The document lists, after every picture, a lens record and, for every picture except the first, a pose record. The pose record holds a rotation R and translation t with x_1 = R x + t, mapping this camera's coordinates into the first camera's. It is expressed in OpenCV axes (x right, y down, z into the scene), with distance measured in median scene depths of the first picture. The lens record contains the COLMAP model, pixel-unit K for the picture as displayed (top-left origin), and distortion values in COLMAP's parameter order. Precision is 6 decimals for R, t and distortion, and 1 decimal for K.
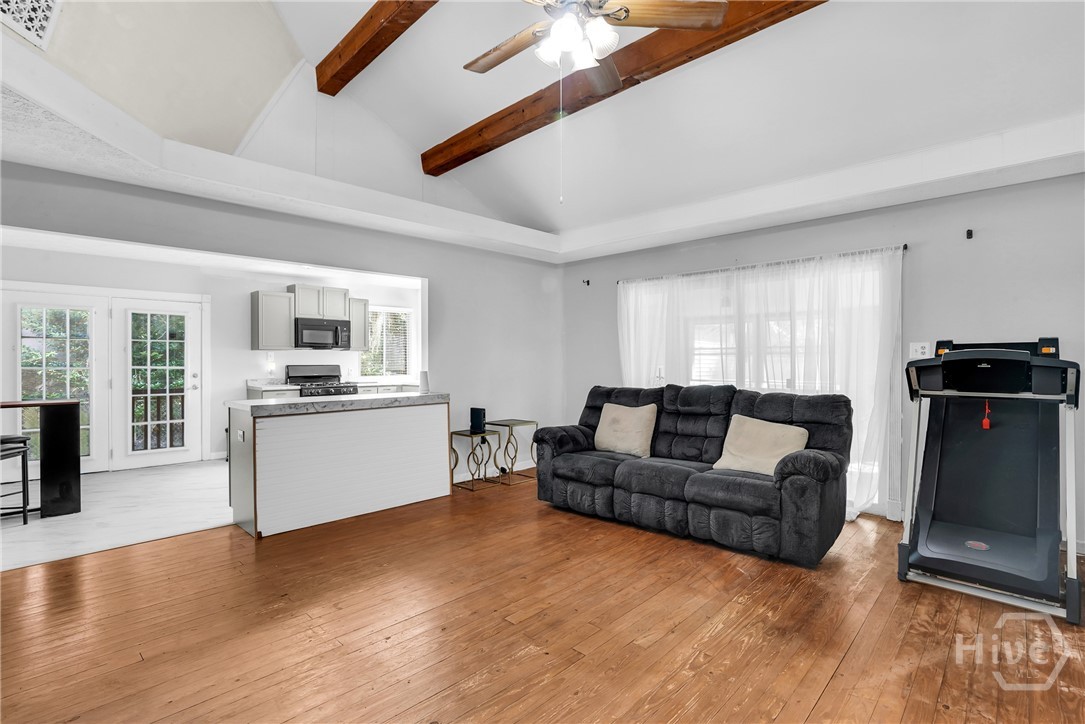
lens RADIAL K [[510.8, 0, 549.2], [0, 510.8, 361.0], [0, 0, 1]] dist [-0.053595, 0.018570]
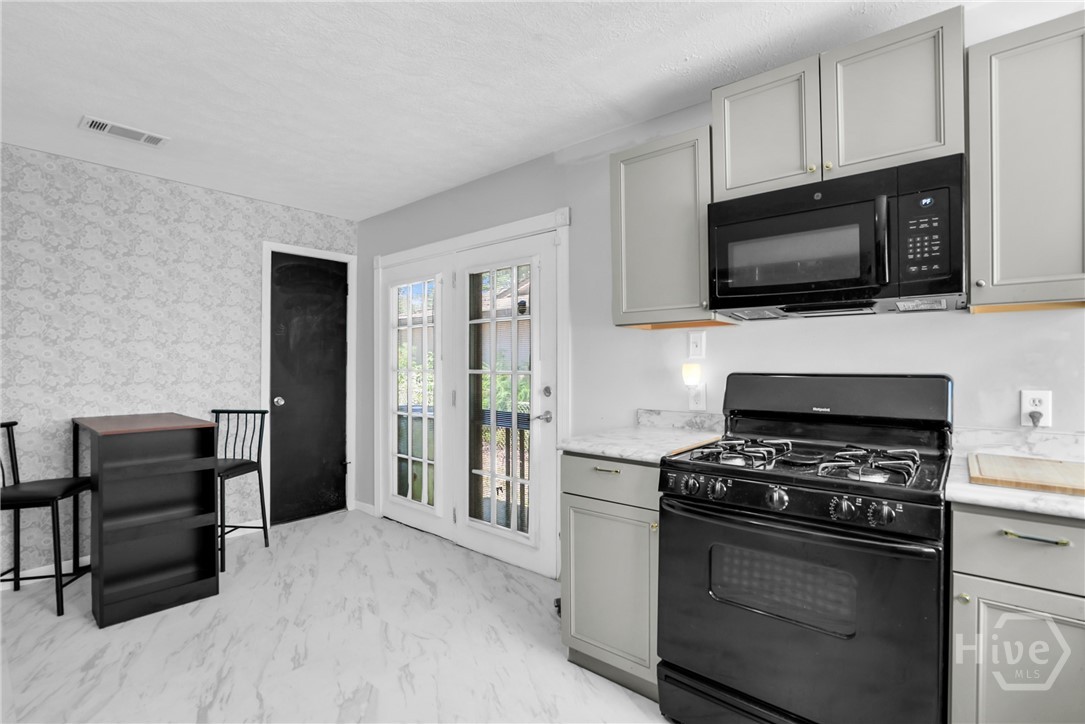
lens RADIAL K [[510.8, 0, 542.3], [0, 510.8, 363.8], [0, 0, 1]] dist [-0.053595, 0.018570]
pose [[0.054787, 0.004888, -0.998486, -0.243508], [-0.000018, 0.999988, 0.004895, 0.001592], [0.998498, -0.000250, 0.054787, 0.965357]]
